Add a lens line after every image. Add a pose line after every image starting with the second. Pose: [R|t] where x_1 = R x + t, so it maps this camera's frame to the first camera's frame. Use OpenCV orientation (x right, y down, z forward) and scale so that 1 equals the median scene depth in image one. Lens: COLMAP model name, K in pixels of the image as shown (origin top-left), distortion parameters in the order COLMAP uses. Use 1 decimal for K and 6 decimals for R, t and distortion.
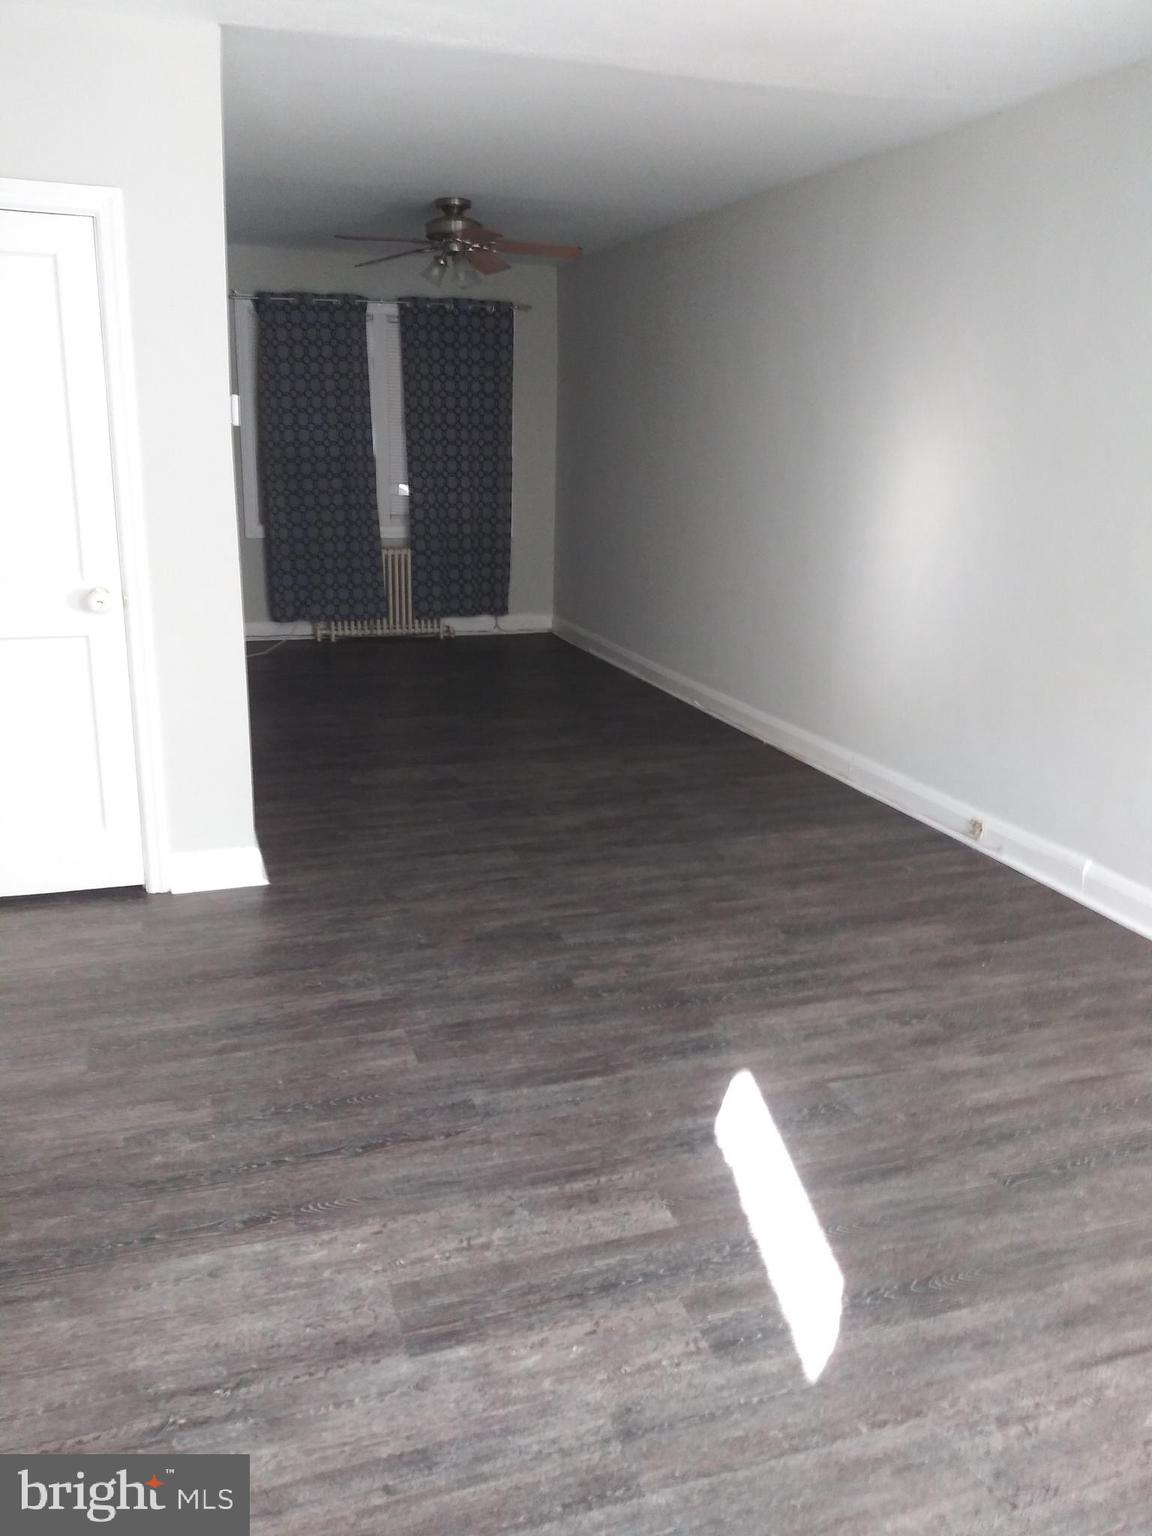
lens RADIAL K [[1223.0, 0, 576.5], [0, 1223.0, 758.5], [0, 0, 1]] dist [-0.004143, 0.007432]
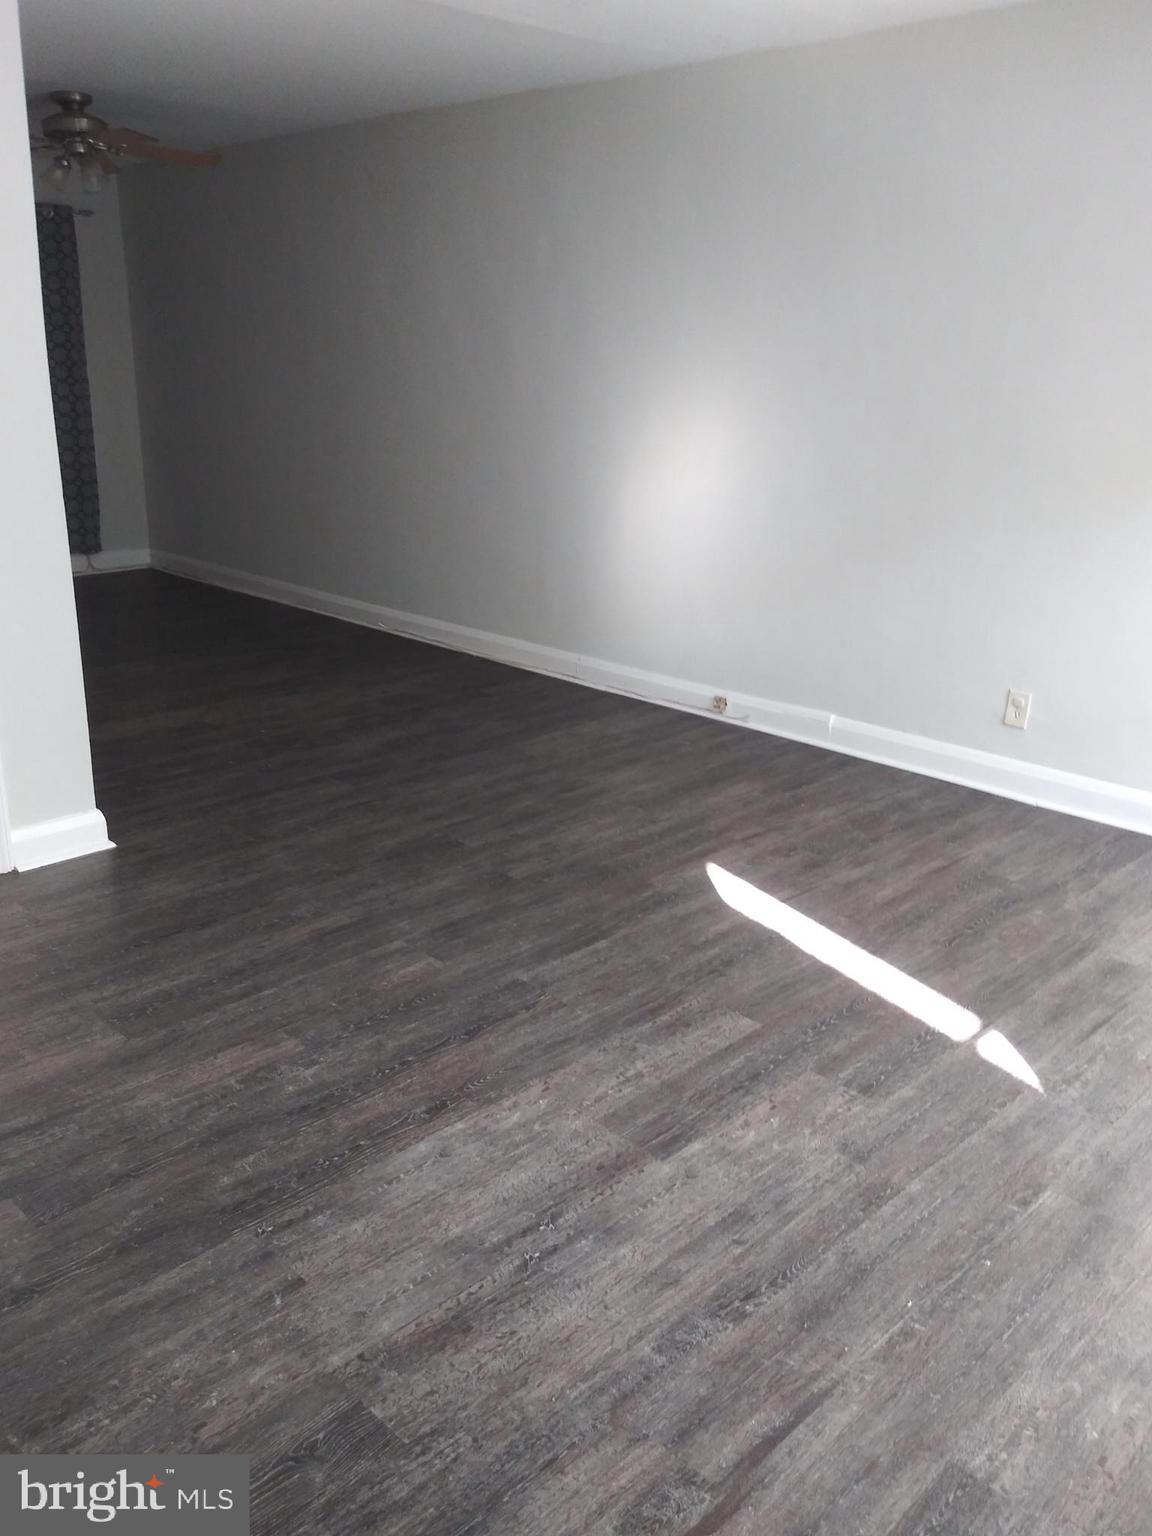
lens RADIAL K [[1231.2, 0, 576.0], [0, 1231.2, 768.0], [0, 0, 1]] dist [0.067223, -0.086944]
pose [[0.900499, -0.137835, 0.412436, -0.477386], [0.109278, 0.989729, 0.092171, -0.010918], [-0.420904, -0.037930, 0.906312, -0.040372]]
